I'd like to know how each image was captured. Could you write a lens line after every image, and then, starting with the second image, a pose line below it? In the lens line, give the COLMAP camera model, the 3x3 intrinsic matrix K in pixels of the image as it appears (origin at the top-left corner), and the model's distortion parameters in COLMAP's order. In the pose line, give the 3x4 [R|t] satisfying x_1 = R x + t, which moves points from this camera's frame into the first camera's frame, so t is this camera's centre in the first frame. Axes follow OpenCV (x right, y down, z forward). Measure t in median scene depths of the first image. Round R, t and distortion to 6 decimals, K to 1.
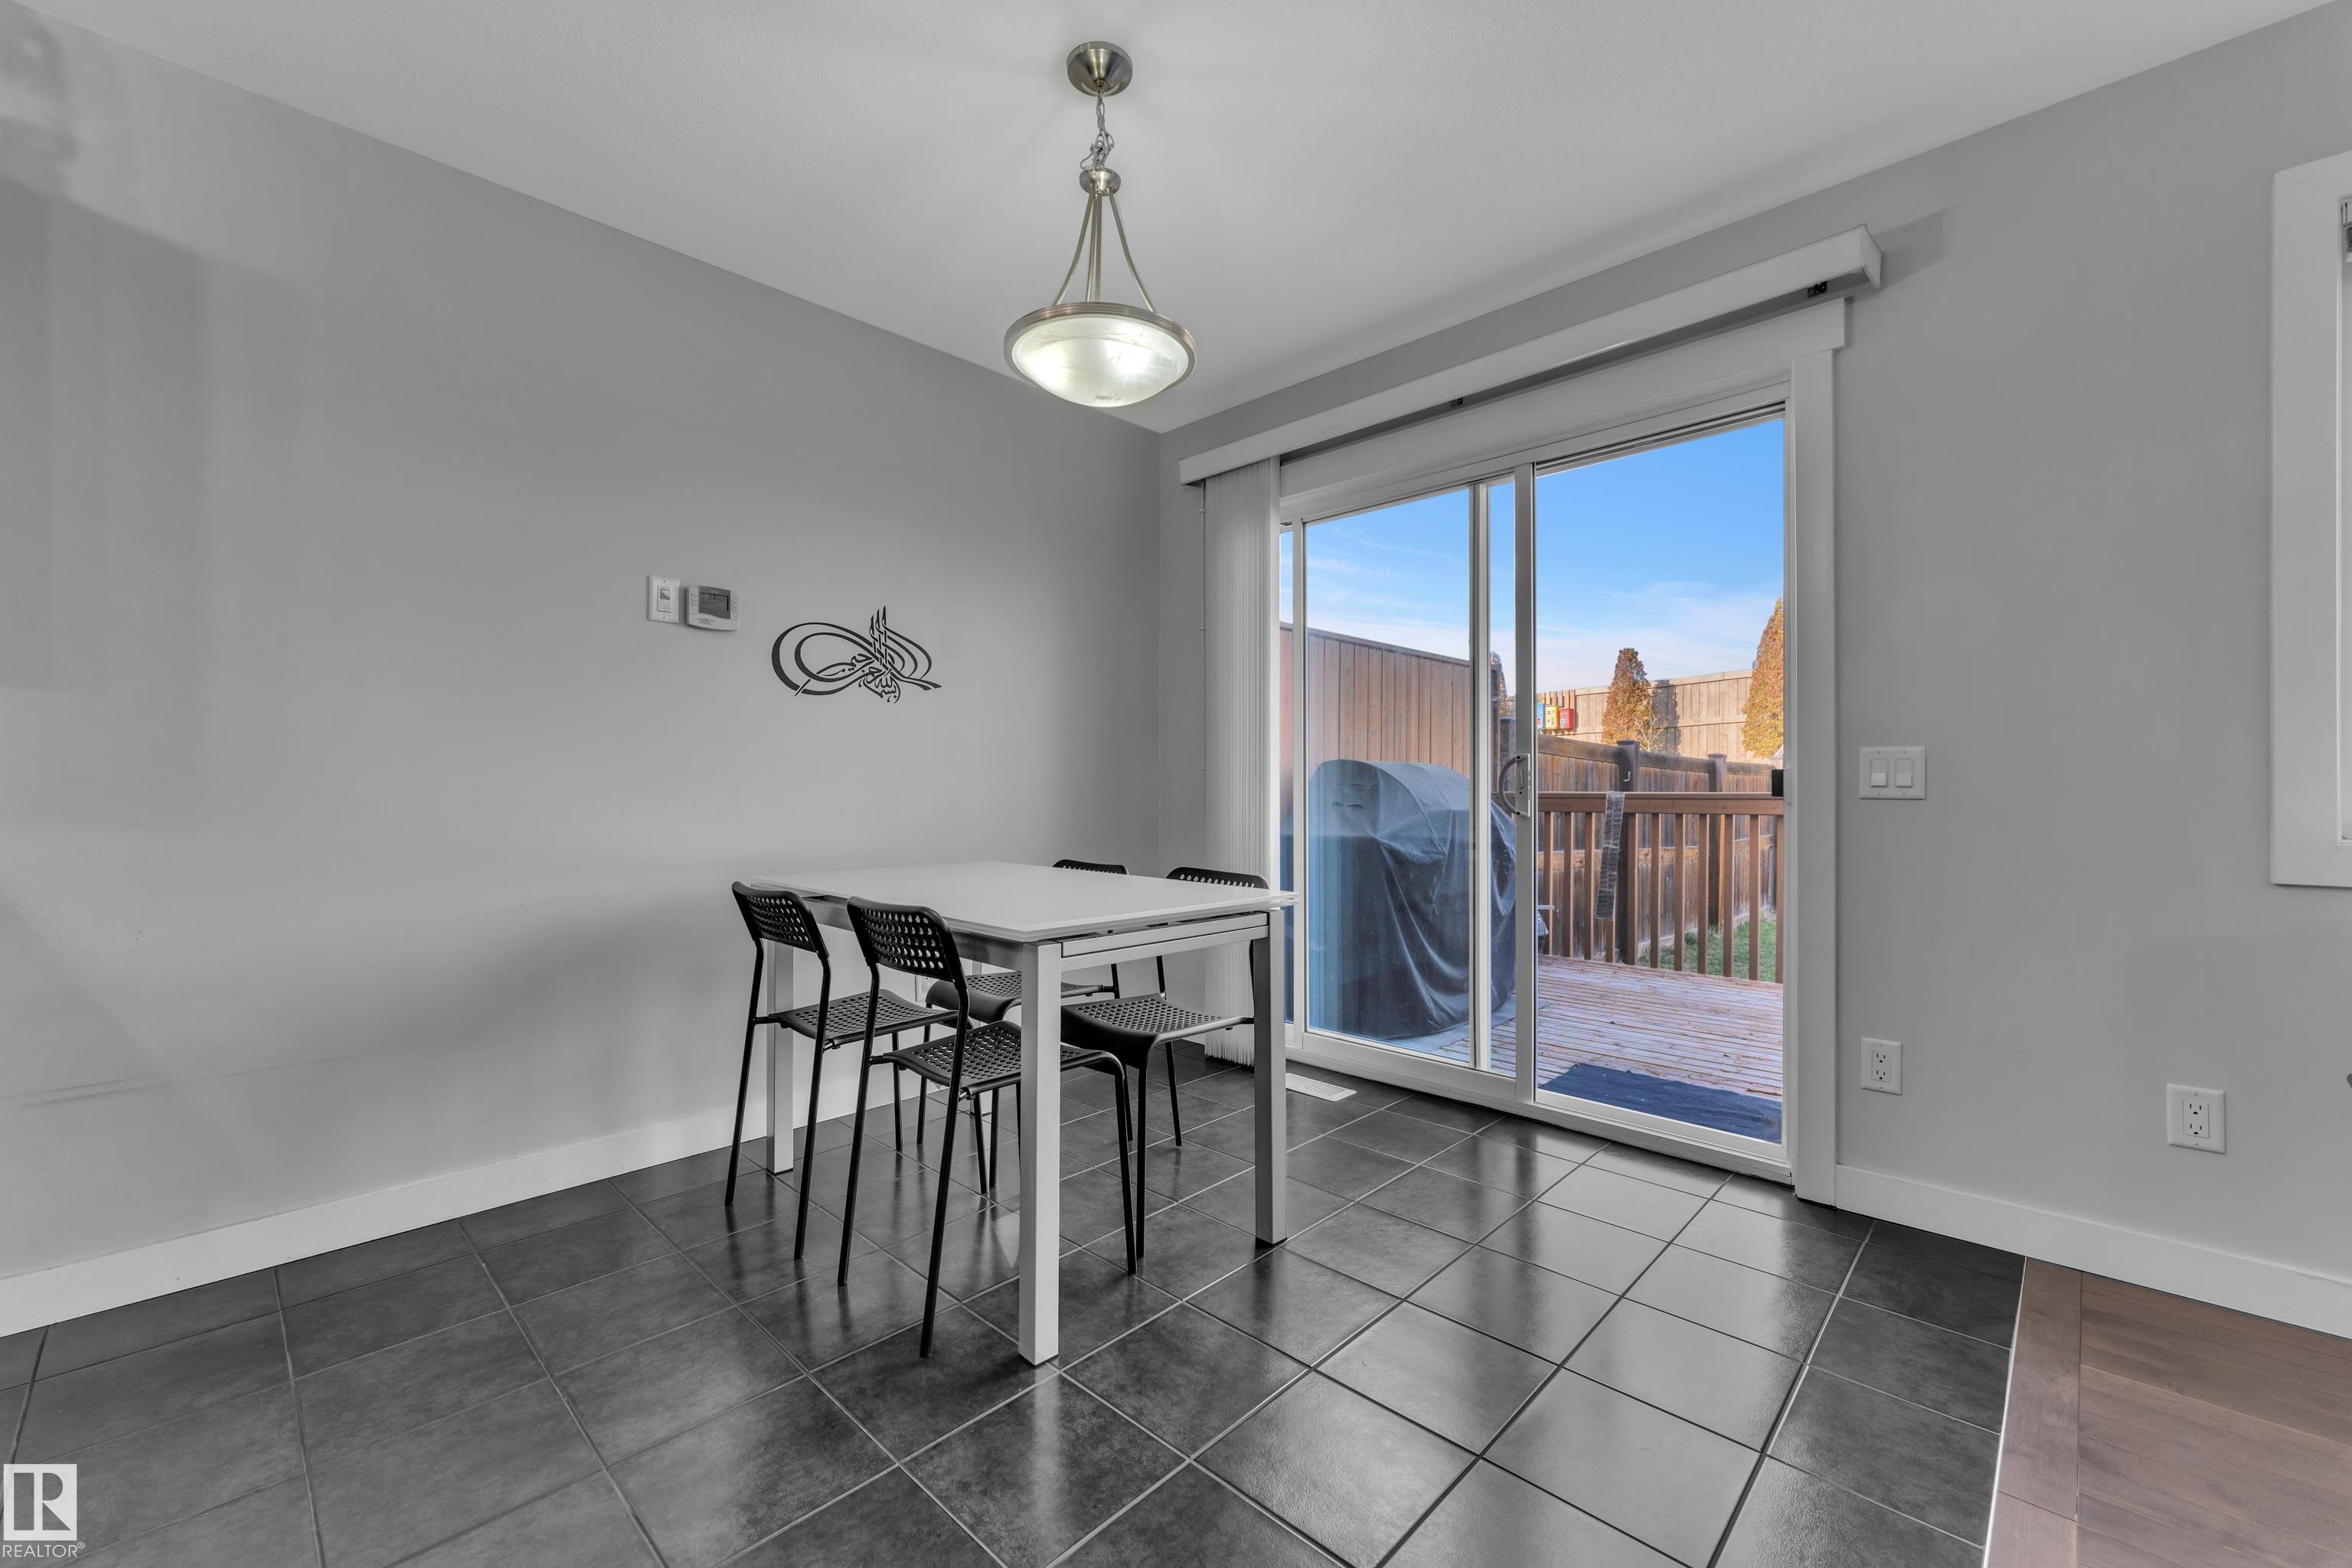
lens RADIAL K [[946.2, 0, 1170.9], [0, 946.2, 790.1], [0, 0, 1]] dist [0.002976, -0.000572]
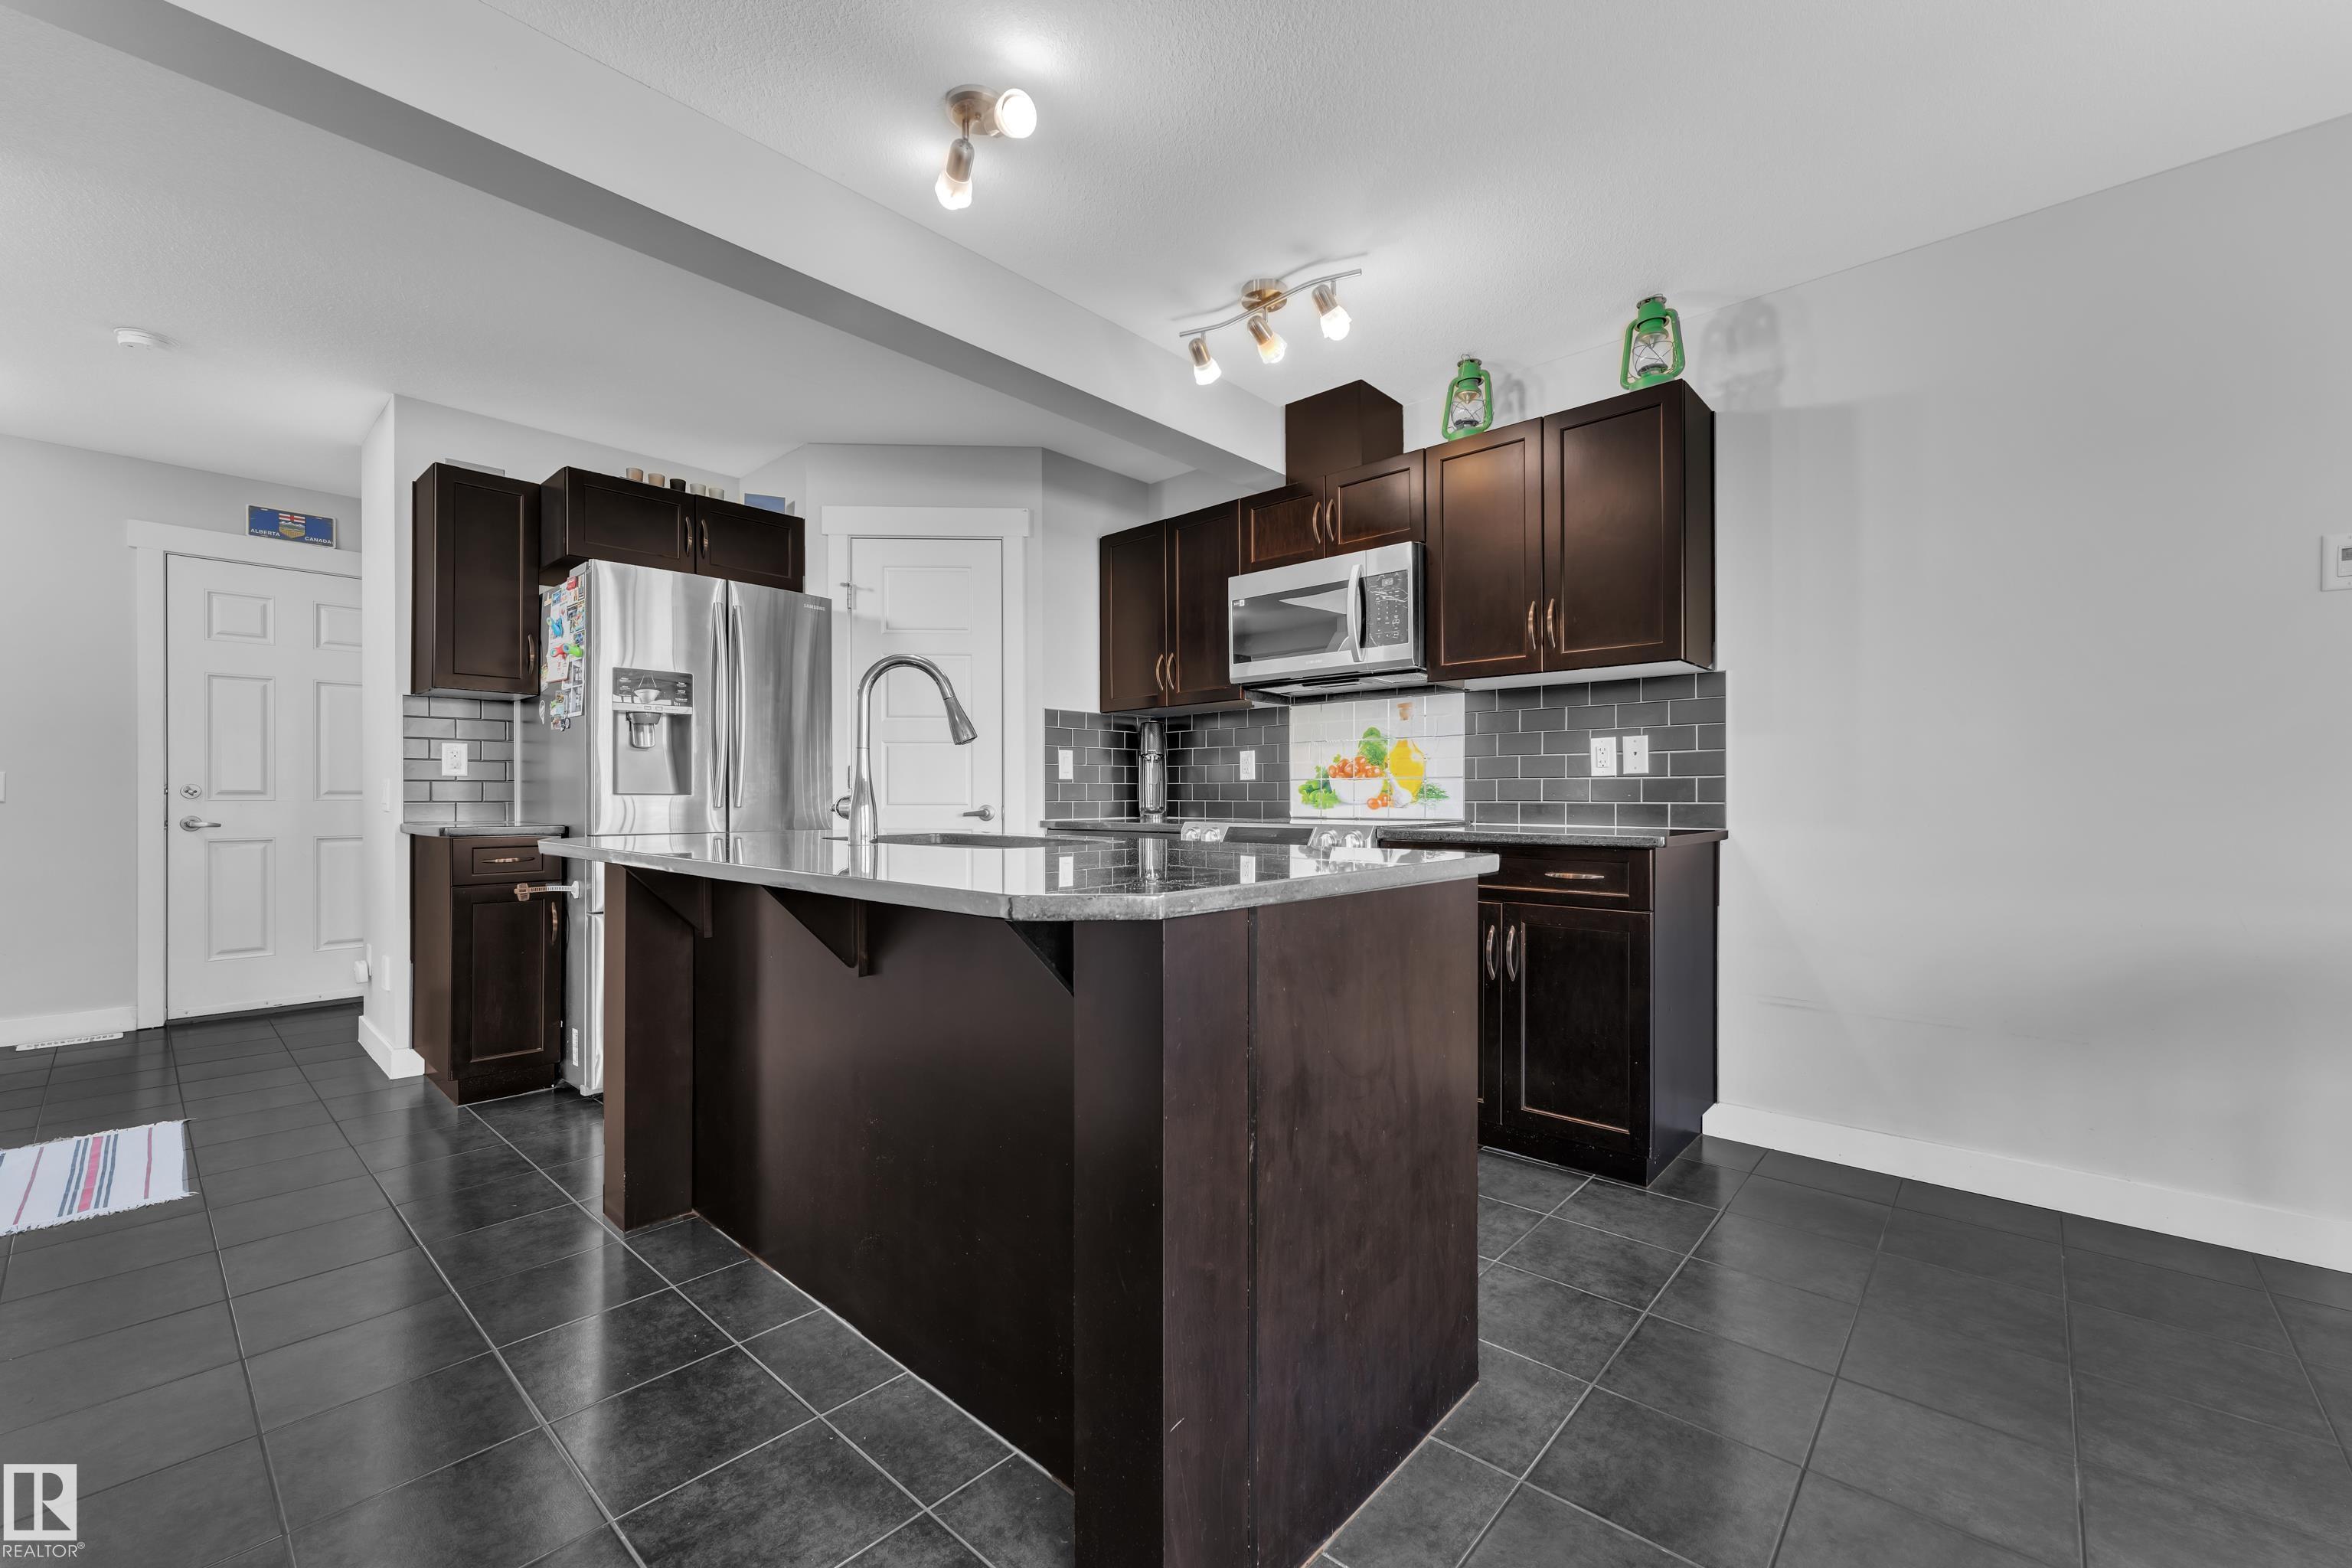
lens RADIAL K [[946.2, 0, 1182.3], [0, 946.2, 799.3], [0, 0, 1]] dist [0.002976, -0.000572]
pose [[0.040286, 0.002221, -0.999186, 0.200005], [-0.001506, 0.999997, 0.002162, -0.002197], [0.999187, 0.001417, 0.040289, -0.007906]]
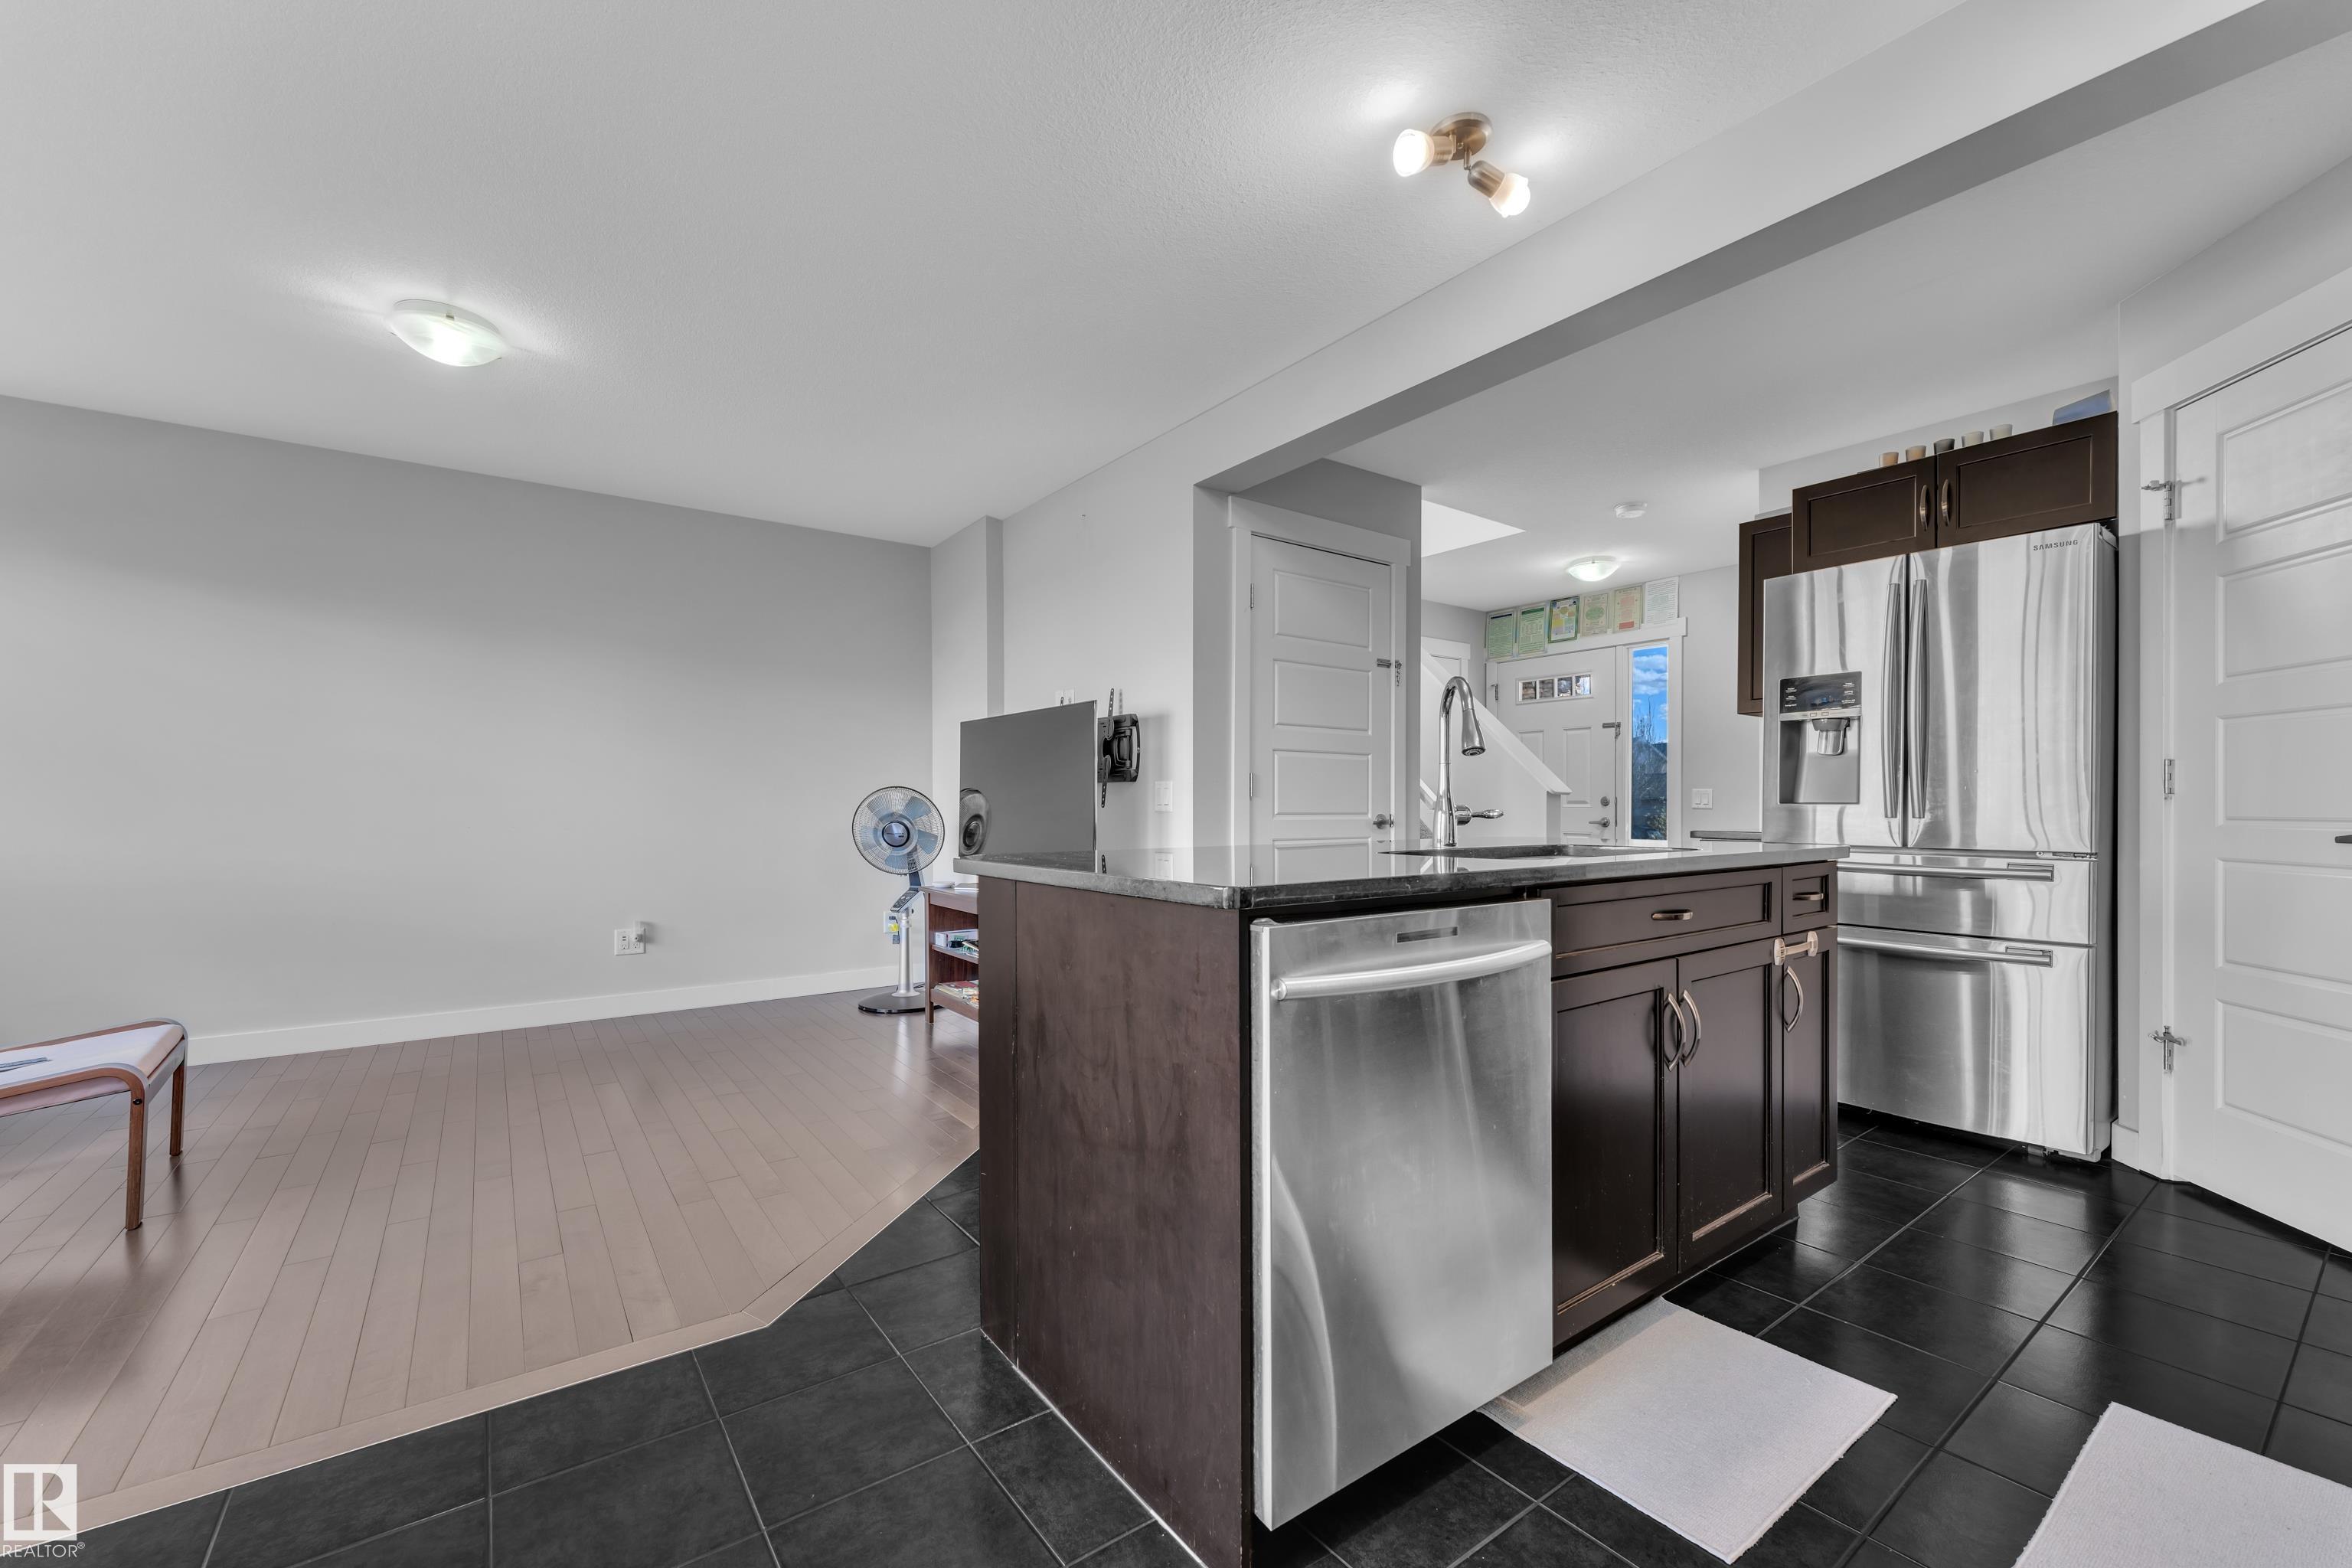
lens RADIAL K [[946.2, 0, 1173.1], [0, 946.2, 810.1], [0, 0, 1]] dist [0.002976, -0.000572]
pose [[-0.985620, -0.002123, 0.168961, -0.413523], [-0.000801, 0.999969, 0.007888, -0.004750], [-0.168972, 0.007639, -0.985591, 0.623339]]
